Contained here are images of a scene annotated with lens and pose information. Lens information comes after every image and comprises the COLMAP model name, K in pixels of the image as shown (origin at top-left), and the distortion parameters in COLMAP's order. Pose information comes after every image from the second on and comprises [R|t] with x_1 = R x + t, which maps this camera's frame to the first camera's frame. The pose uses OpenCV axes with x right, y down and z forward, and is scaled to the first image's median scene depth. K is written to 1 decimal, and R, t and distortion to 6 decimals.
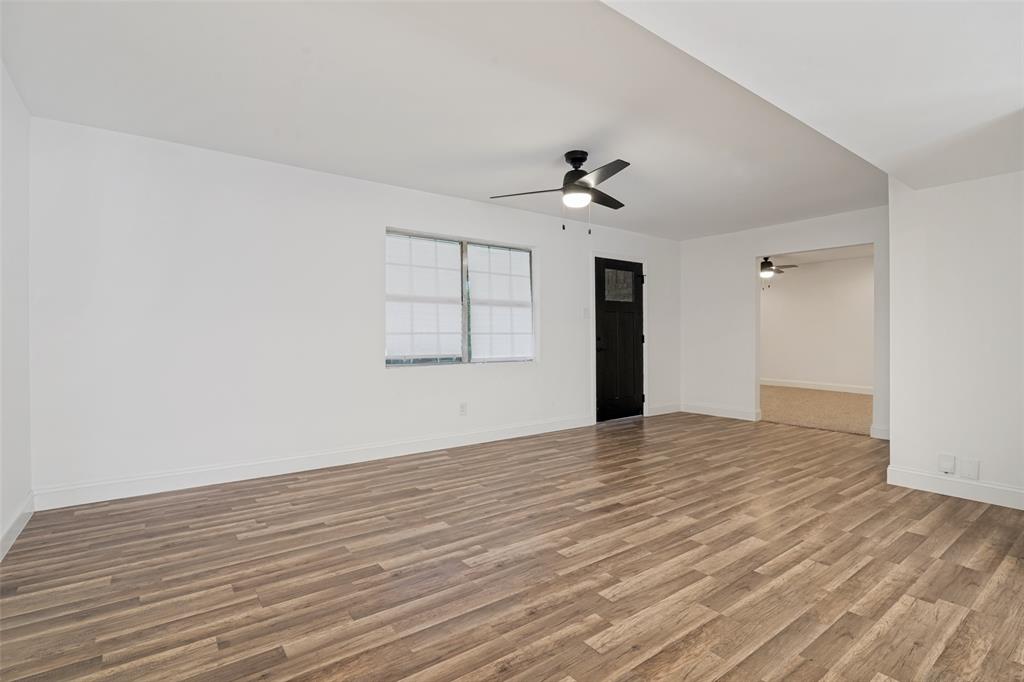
lens RADIAL K [[477.2, 0, 509.5], [0, 477.2, 337.8], [0, 0, 1]] dist [-0.017396, -0.000657]
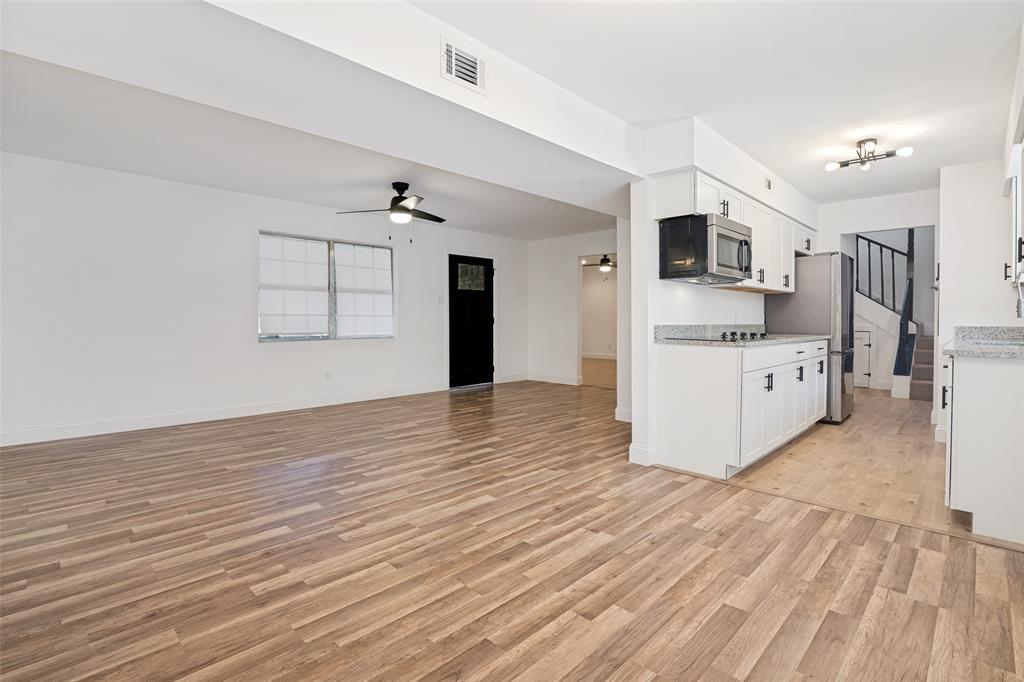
lens RADIAL K [[477.2, 0, 511.7], [0, 477.2, 322.9], [0, 0, 1]] dist [-0.017396, -0.000657]
pose [[0.989418, 0.002977, 0.145060, 0.252270], [-0.003687, 0.999982, 0.004628, 0.003680], [-0.145044, -0.005113, 0.989412, -0.384329]]
